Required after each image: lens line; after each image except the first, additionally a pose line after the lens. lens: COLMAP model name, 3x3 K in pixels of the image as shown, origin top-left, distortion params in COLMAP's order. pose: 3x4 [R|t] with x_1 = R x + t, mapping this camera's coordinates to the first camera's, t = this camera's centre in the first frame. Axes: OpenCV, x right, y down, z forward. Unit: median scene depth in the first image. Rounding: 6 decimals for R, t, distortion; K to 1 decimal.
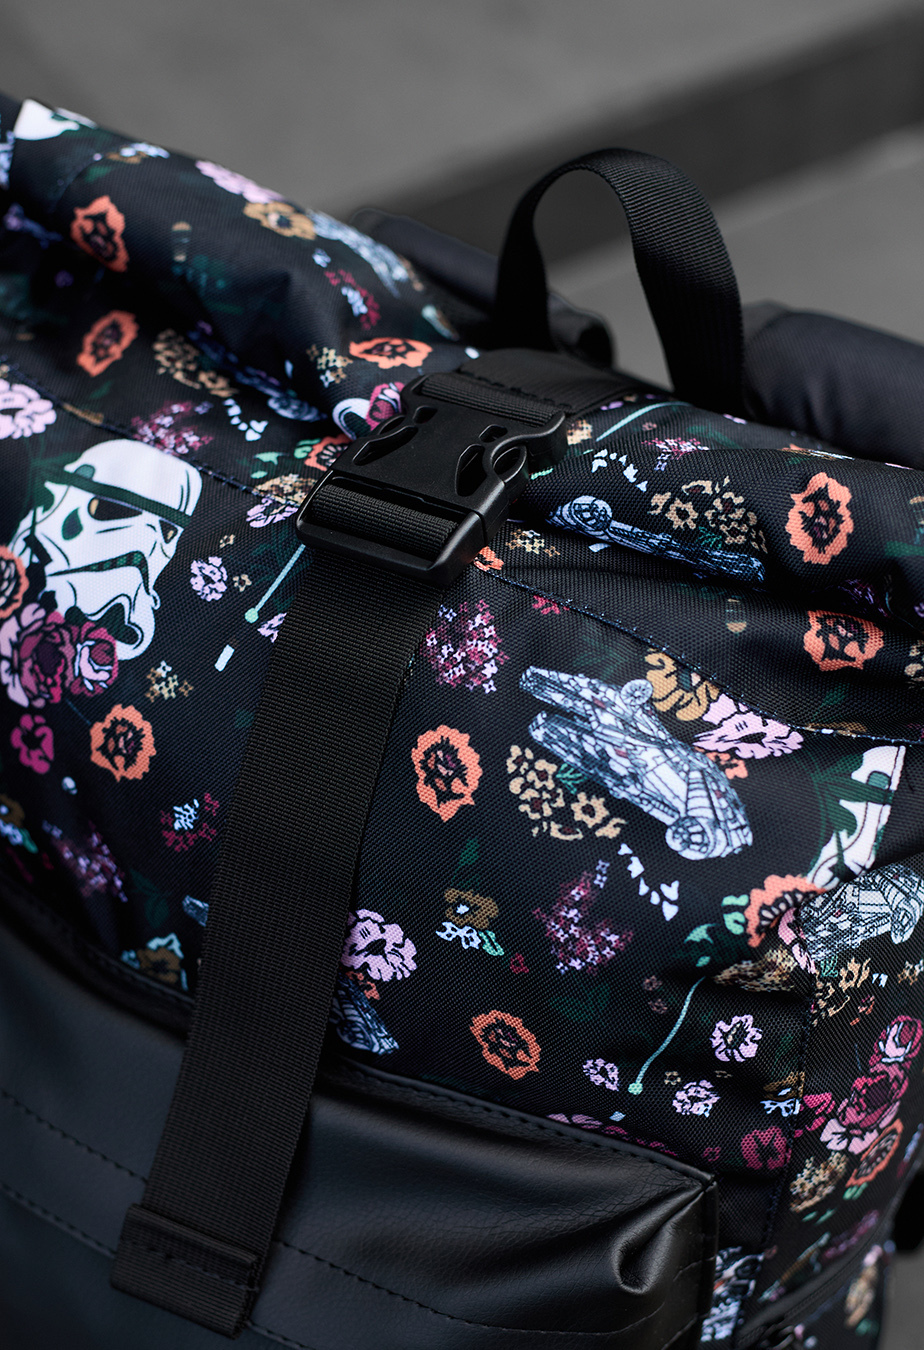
lens RADIAL K [[2561.8, 0, 491.9], [0, 2561.8, 786.2], [0, 0, 1]] dist [-0.127661, -0.213604]
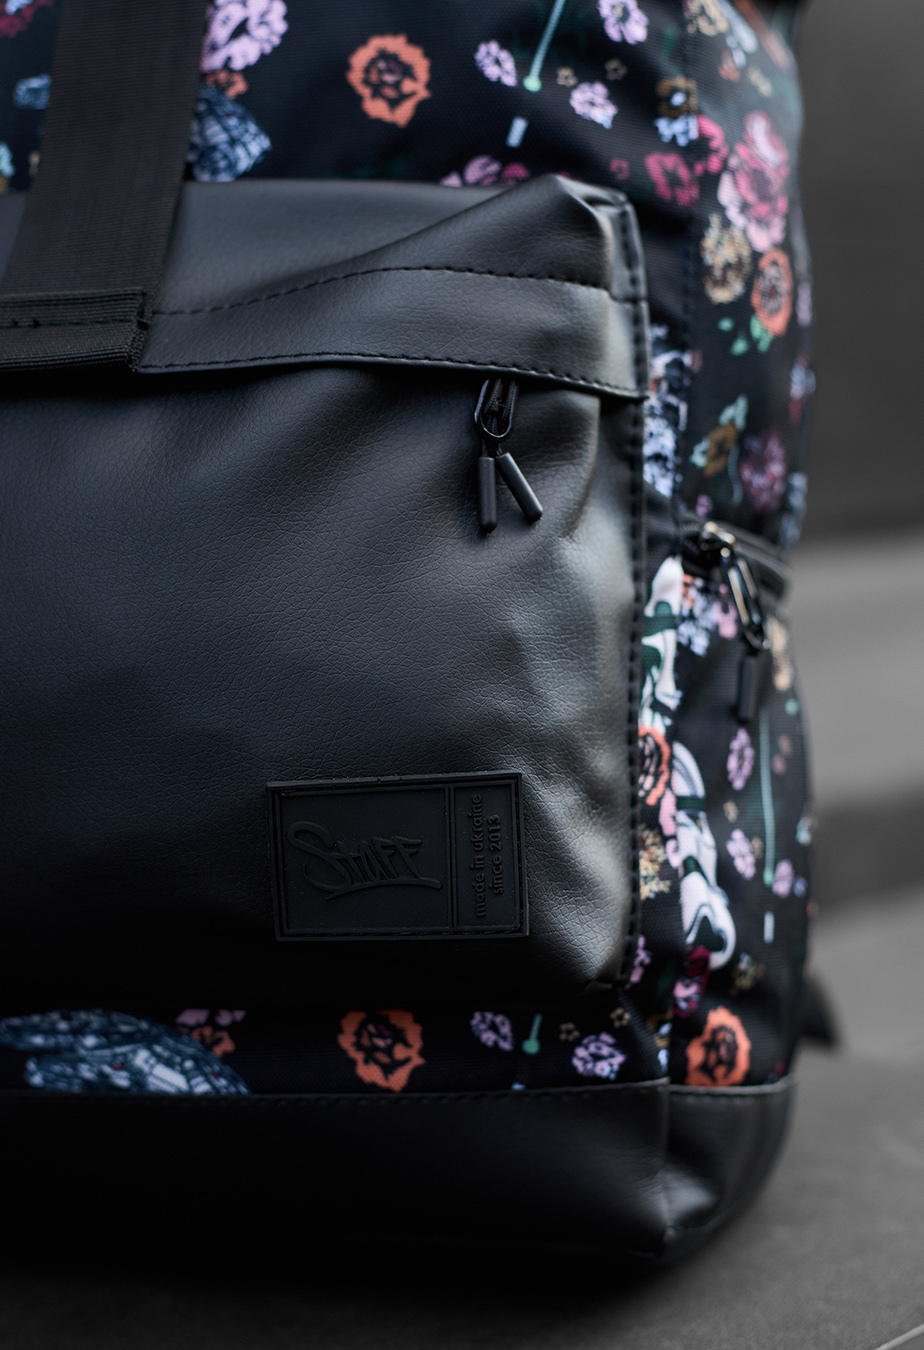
lens RADIAL K [[2561.8, 0, 491.9], [0, 2561.8, 786.2], [0, 0, 1]] dist [-0.127661, -0.213604]
pose [[0.959959, -0.044352, 0.276607, -0.231924], [0.213262, 0.755956, -0.618910, 0.897117], [-0.181653, 0.653118, 0.735145, 0.469174]]
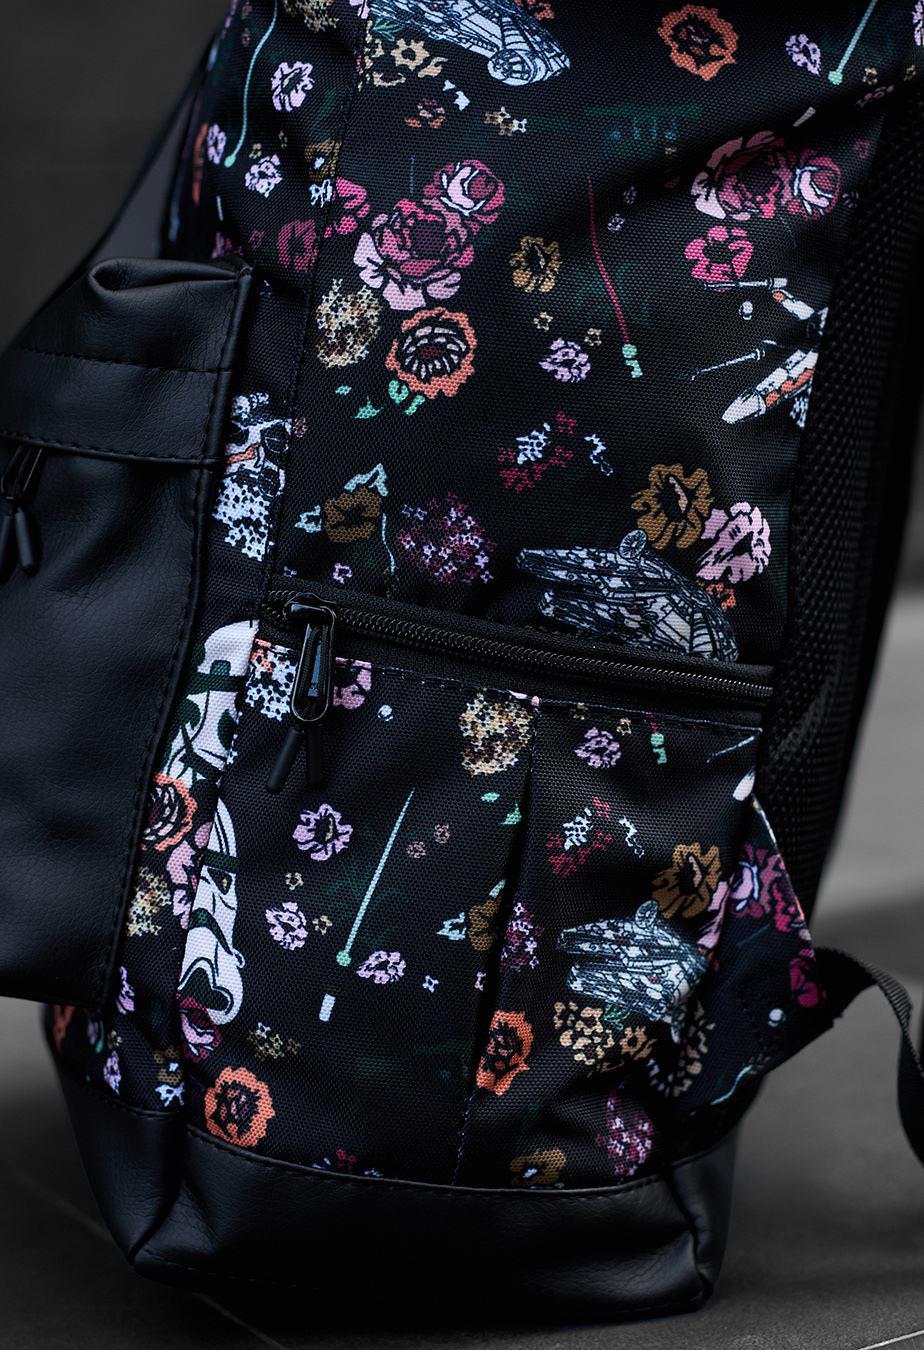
lens RADIAL K [[2513.5, 0, 462.0], [0, 2513.5, 675.0], [0, 0, 1]] dist [-0.168030, 0.036830]
pose [[0.645516, 0.103342, -0.756723, 0.881268], [-0.569037, 0.725941, -0.386273, 0.592318], [0.509418, 0.679949, 0.527412, 0.655796]]
